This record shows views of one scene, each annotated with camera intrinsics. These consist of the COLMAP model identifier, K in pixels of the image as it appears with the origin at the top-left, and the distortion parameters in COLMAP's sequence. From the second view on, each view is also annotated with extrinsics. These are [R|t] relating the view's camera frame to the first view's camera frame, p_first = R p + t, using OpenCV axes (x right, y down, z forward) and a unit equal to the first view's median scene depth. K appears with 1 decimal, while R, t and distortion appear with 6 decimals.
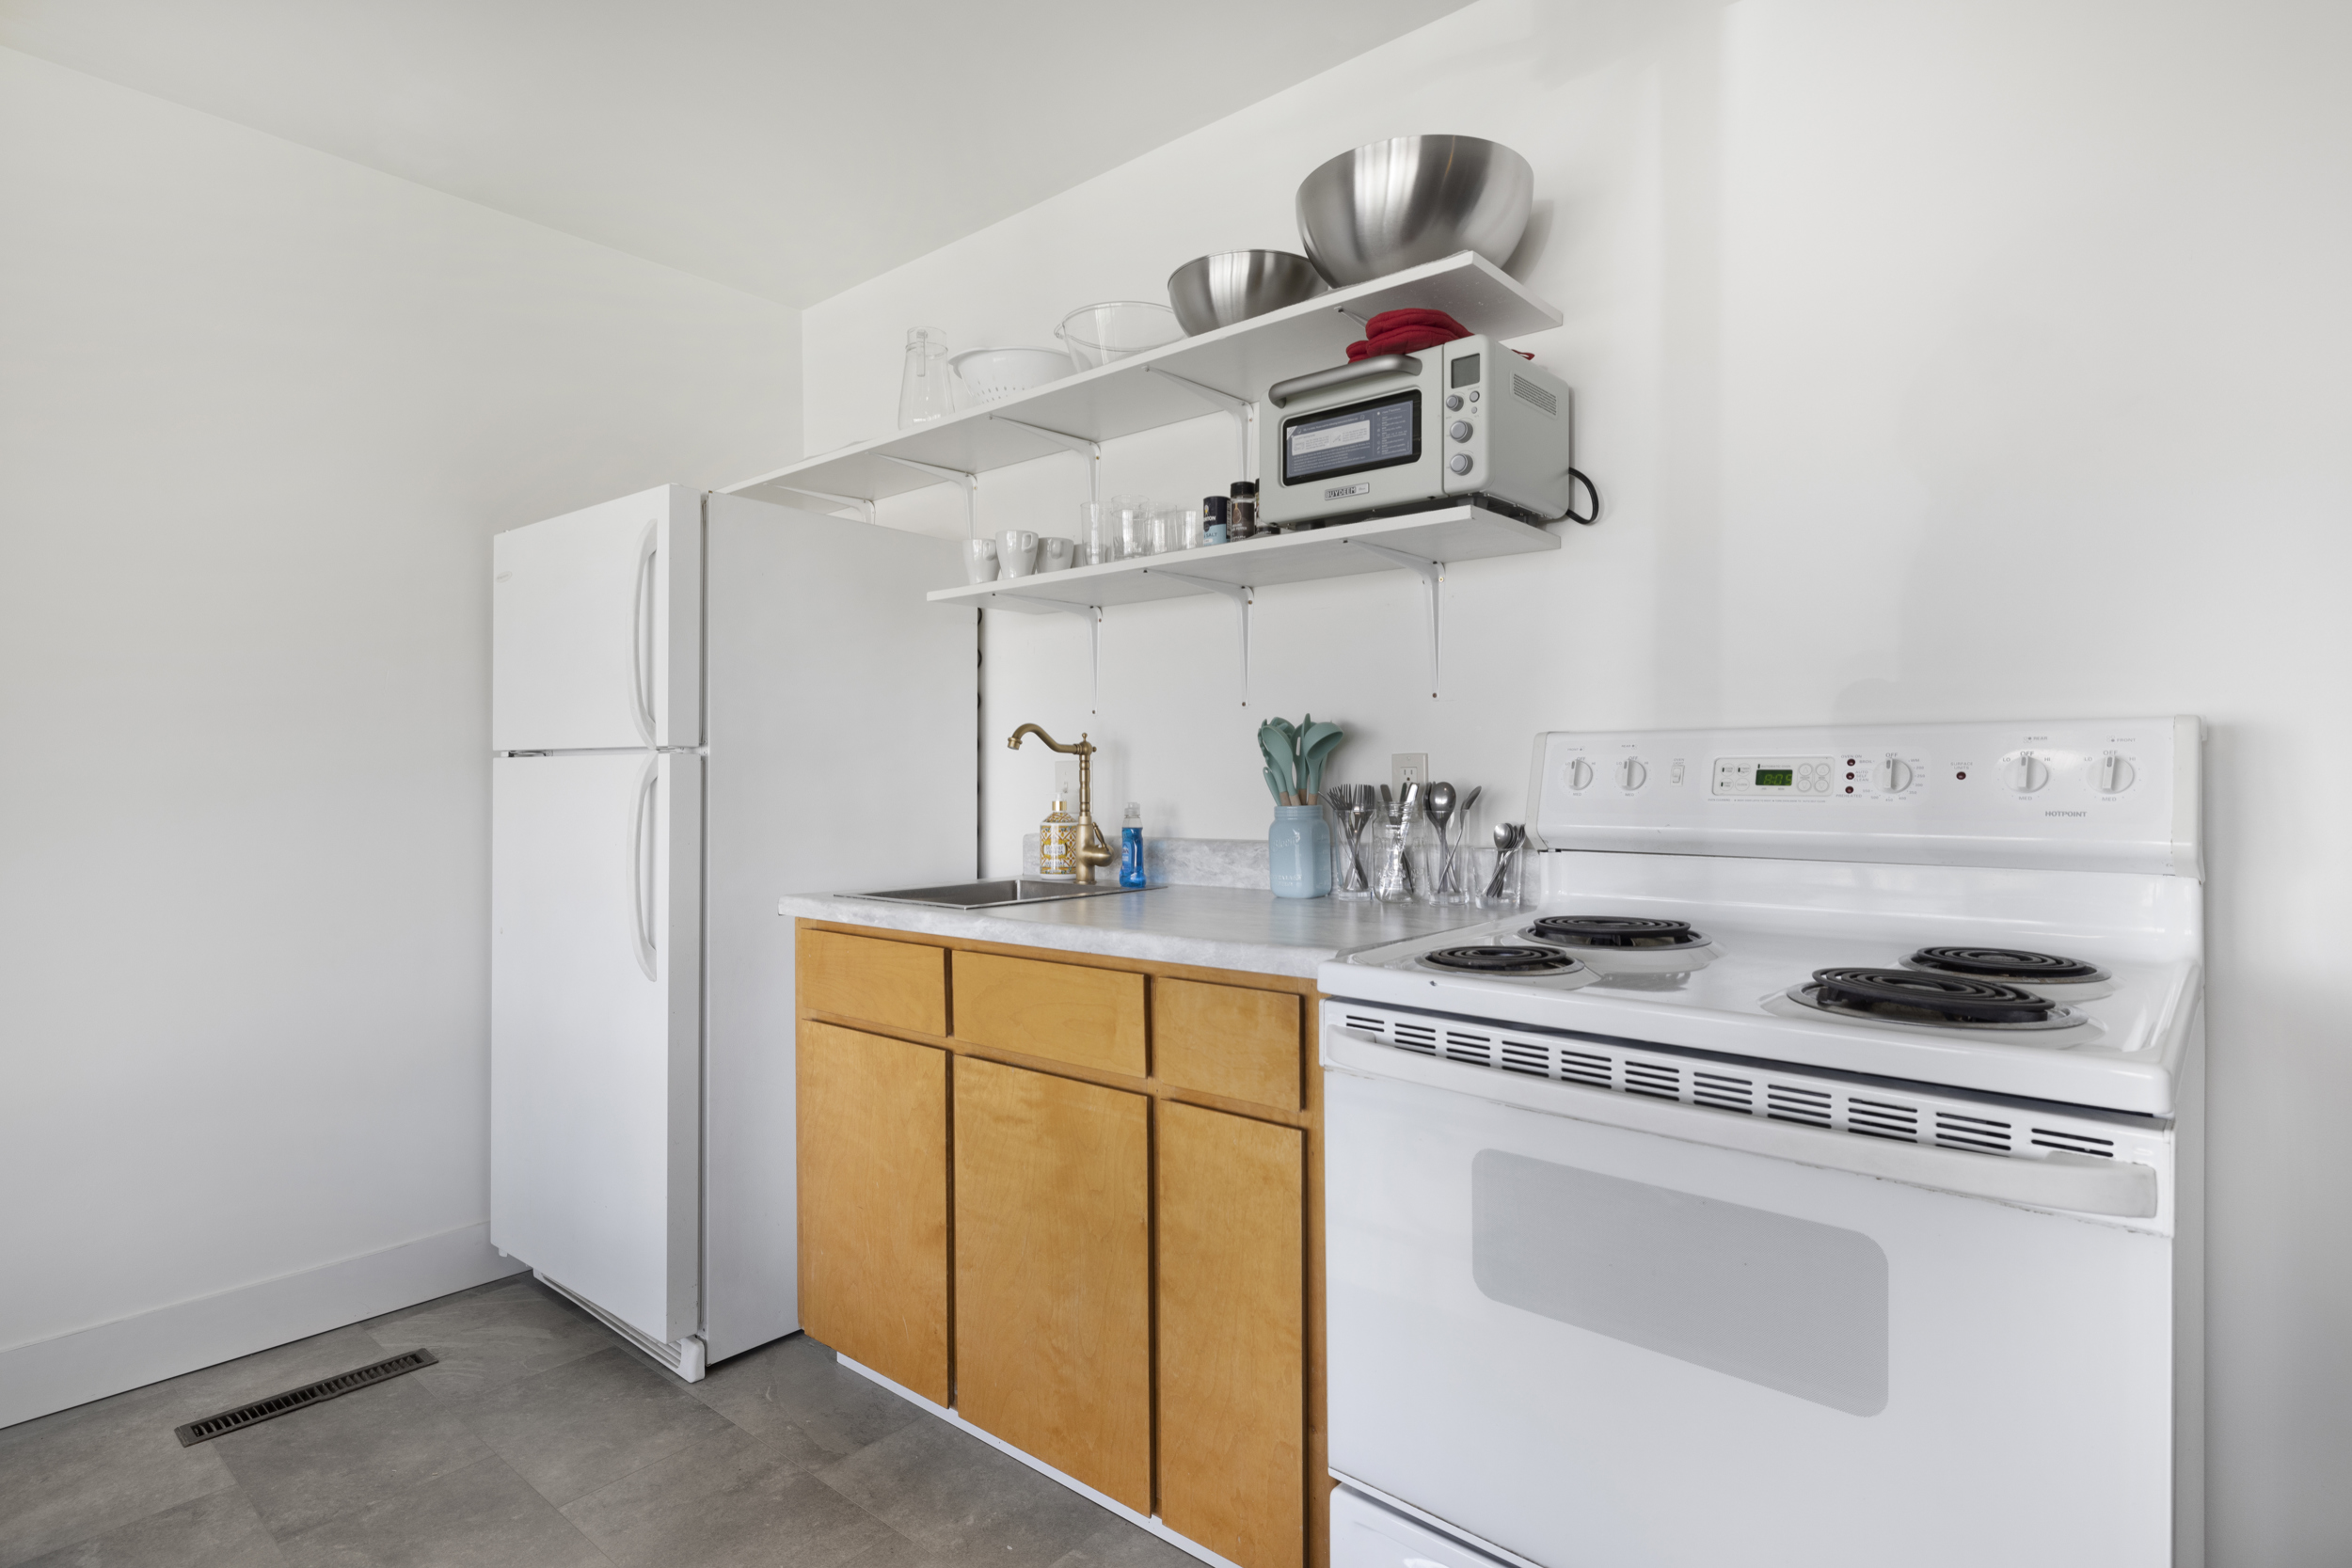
lens RADIAL K [[1204.9, 0, 1176.0], [0, 1204.9, 784.0], [0, 0, 1]] dist [0.001058, 0.000651]
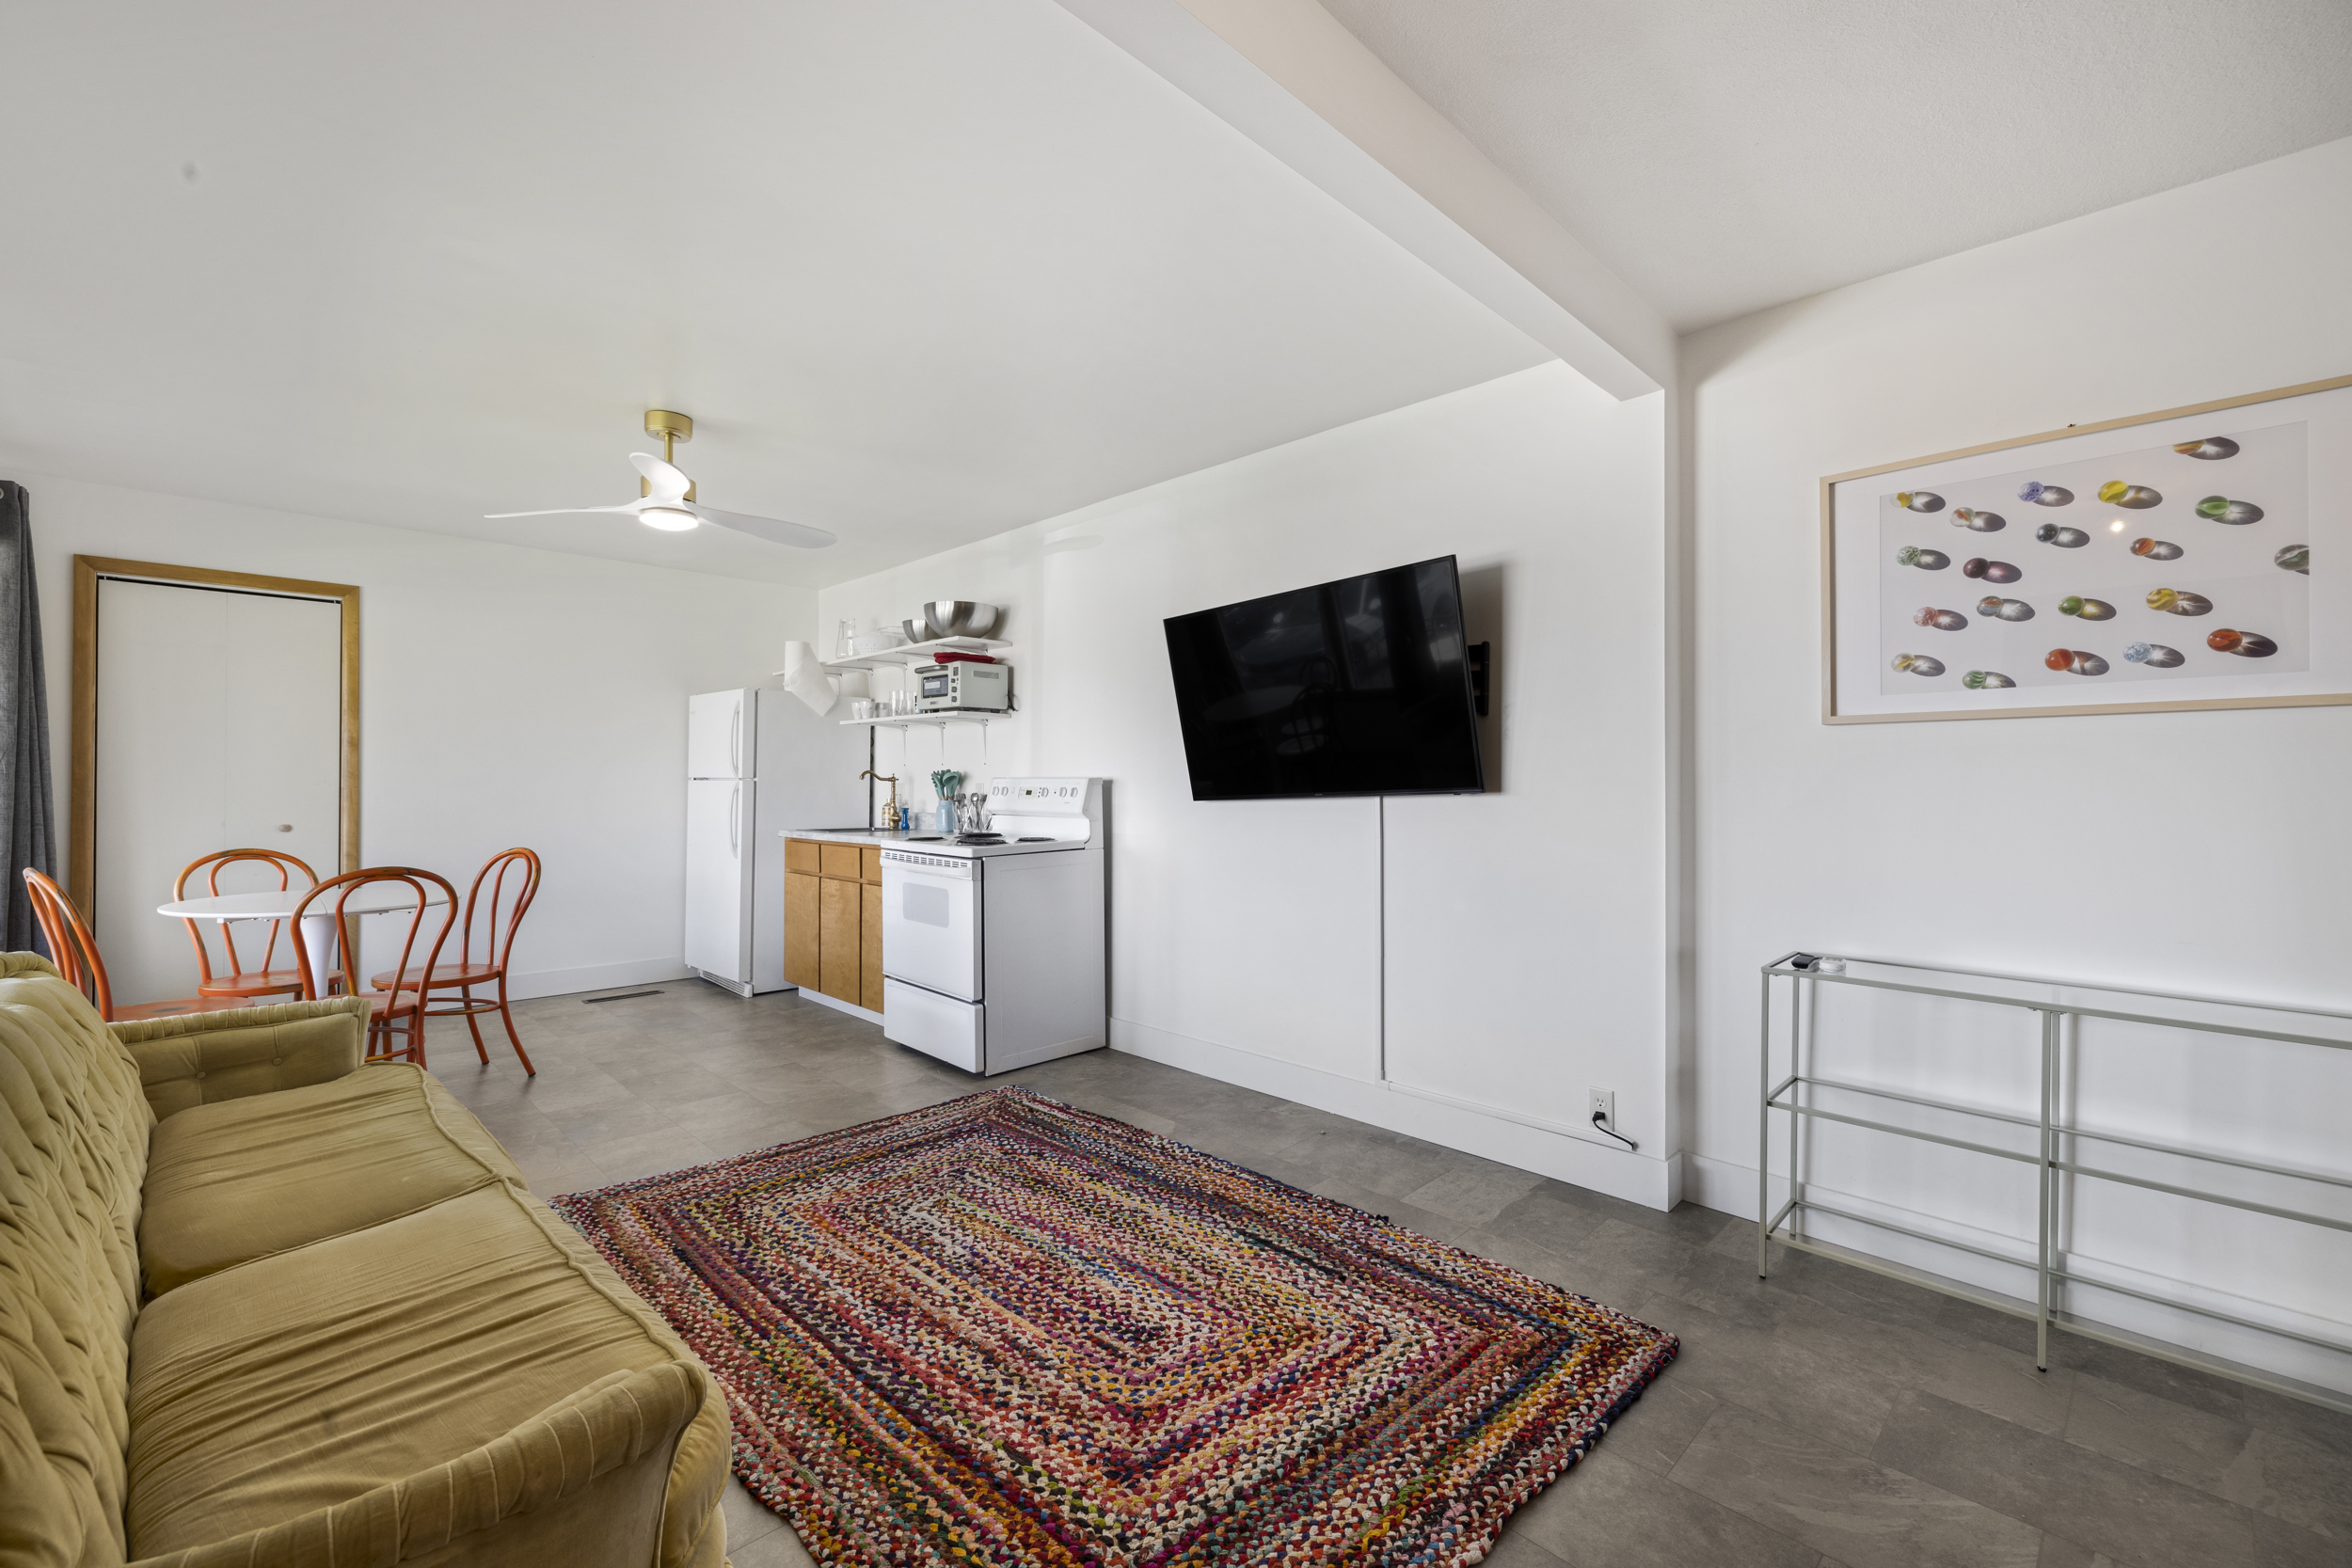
lens RADIAL K [[980.2, 0, 1151.7], [0, 980.2, 780.3], [0, 0, 1]] dist [0.000869, 0.000113]
pose [[0.995712, 0.004438, -0.092401, 0.908502], [-0.005180, 0.999956, -0.007788, -0.016872], [0.092363, 0.008234, 0.995691, -1.466992]]
